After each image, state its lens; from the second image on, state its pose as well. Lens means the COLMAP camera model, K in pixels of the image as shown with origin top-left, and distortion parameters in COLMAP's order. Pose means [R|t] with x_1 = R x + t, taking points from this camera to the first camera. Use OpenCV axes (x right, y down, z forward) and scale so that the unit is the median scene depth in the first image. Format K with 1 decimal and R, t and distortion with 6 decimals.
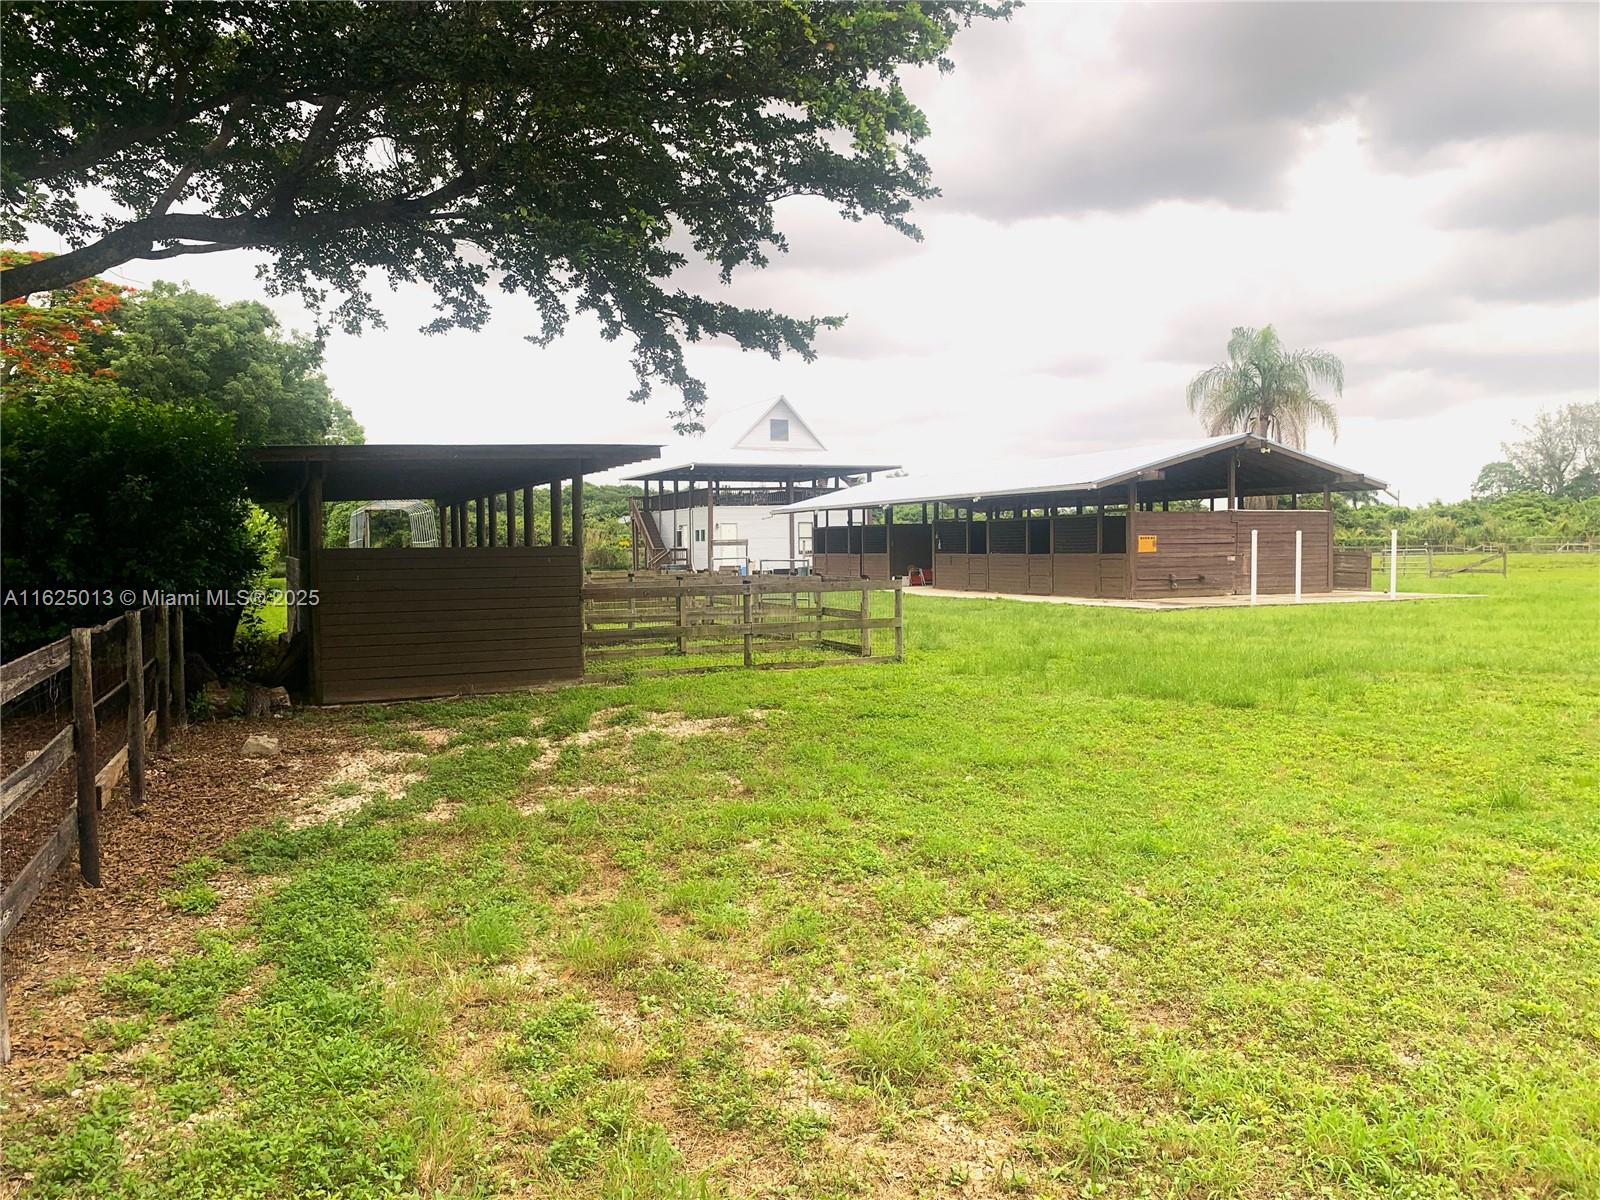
lens RADIAL K [[1205.6, 0, 813.1], [0, 1205.6, 591.3], [0, 0, 1]] dist [0.009979, -0.027946]
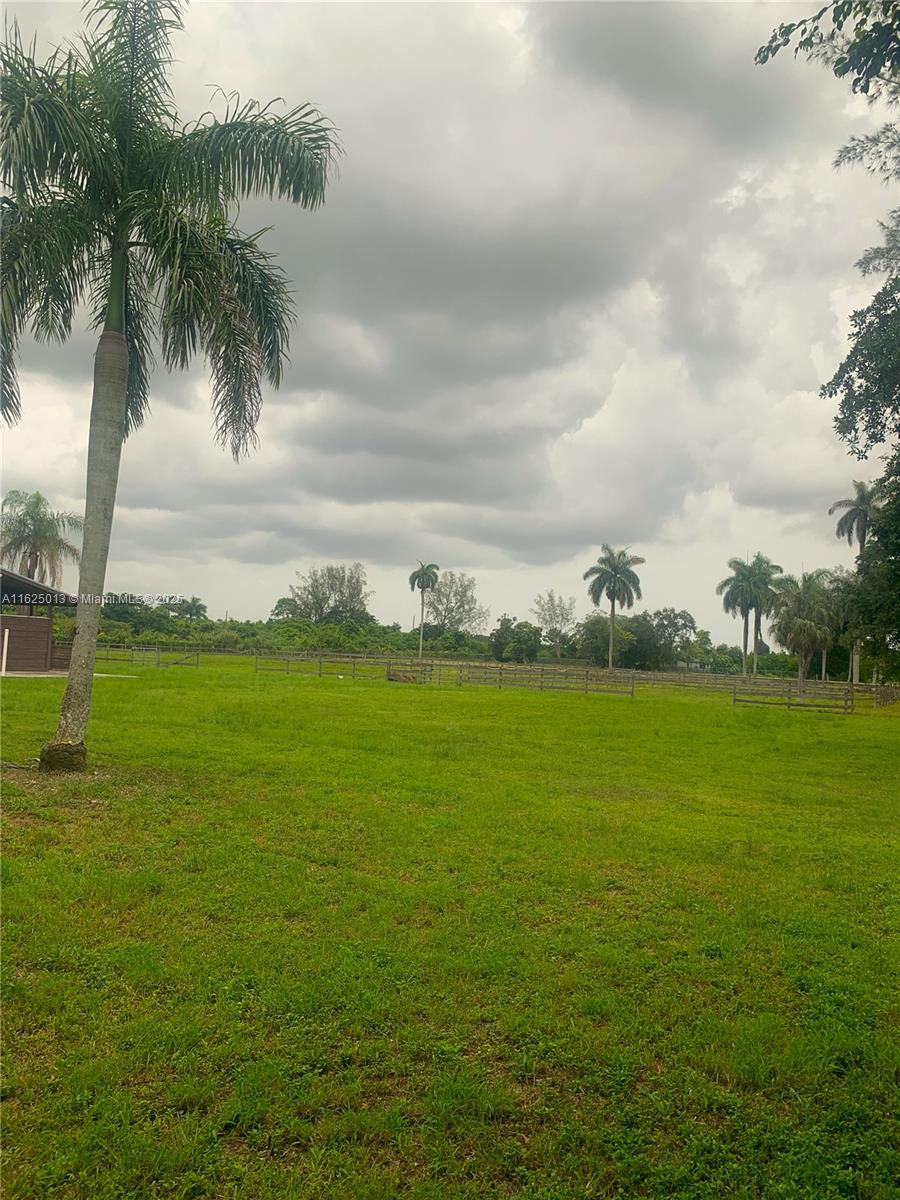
lens RADIAL K [[904.2, 0, 452.9], [0, 904.2, 597.1], [0, 0, 1]] dist [0.009979, -0.027946]
pose [[0.782341, 0.091206, 0.616136, 0.084034], [-0.036827, 0.994264, -0.100418, 0.002235], [-0.621761, 0.055871, 0.781212, -0.159153]]
